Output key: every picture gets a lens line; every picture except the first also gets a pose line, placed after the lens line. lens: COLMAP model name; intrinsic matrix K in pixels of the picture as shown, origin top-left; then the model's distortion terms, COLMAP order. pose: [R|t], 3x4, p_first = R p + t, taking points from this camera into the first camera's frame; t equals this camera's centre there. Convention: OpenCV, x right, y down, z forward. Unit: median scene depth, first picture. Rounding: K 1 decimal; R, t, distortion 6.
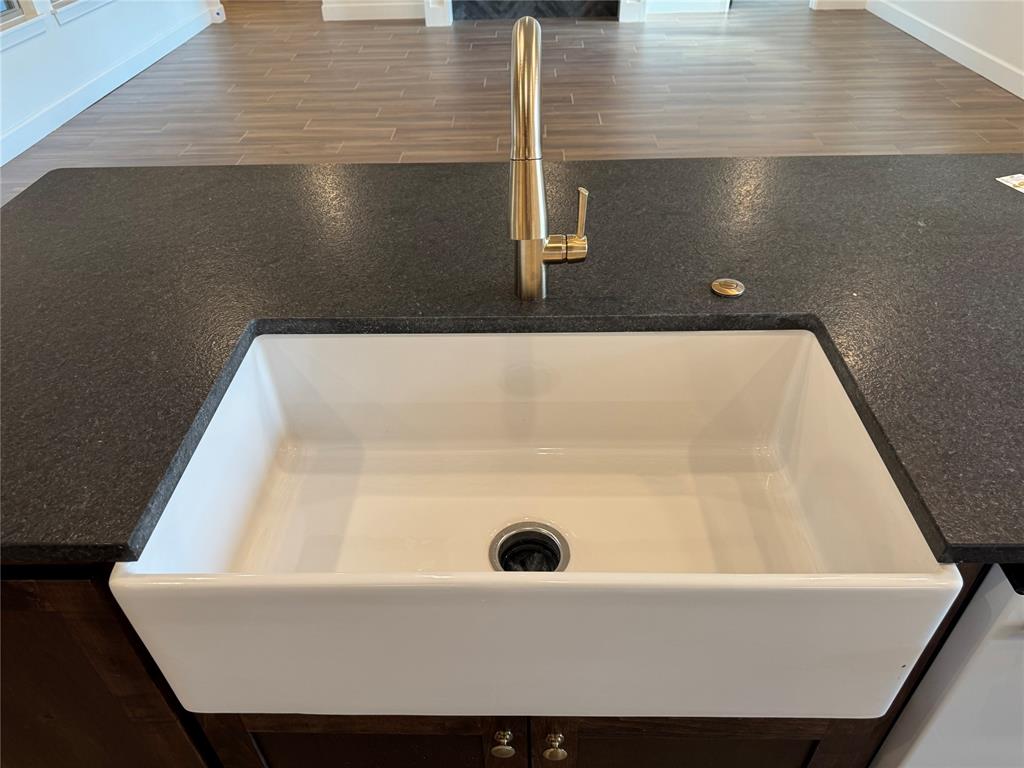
lens RADIAL K [[735.9, 0, 516.0], [0, 735.9, 389.1], [0, 0, 1]] dist [-0.005918, -0.001815]
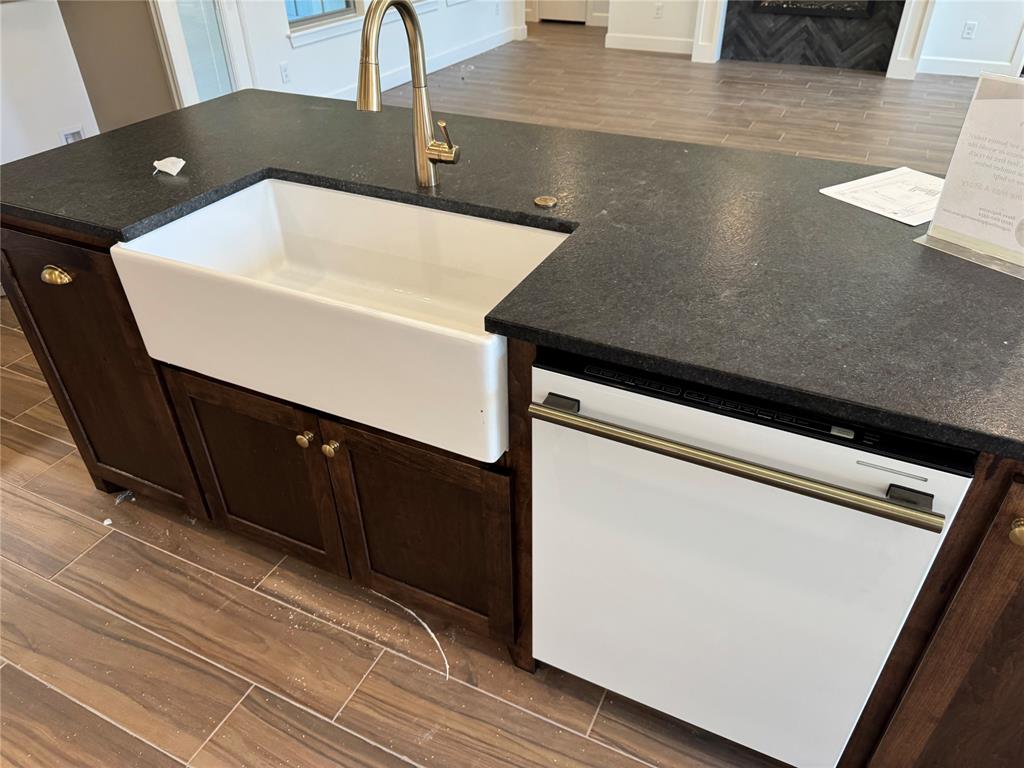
lens RADIAL K [[735.9, 0, 516.0], [0, 735.9, 389.1], [0, 0, 1]] dist [-0.005918, -0.001815]
pose [[0.914910, 0.246304, -0.319803, 0.114932], [-0.260350, 0.965514, -0.001210, 0.034522], [0.308476, 0.084367, 0.947483, -0.049313]]
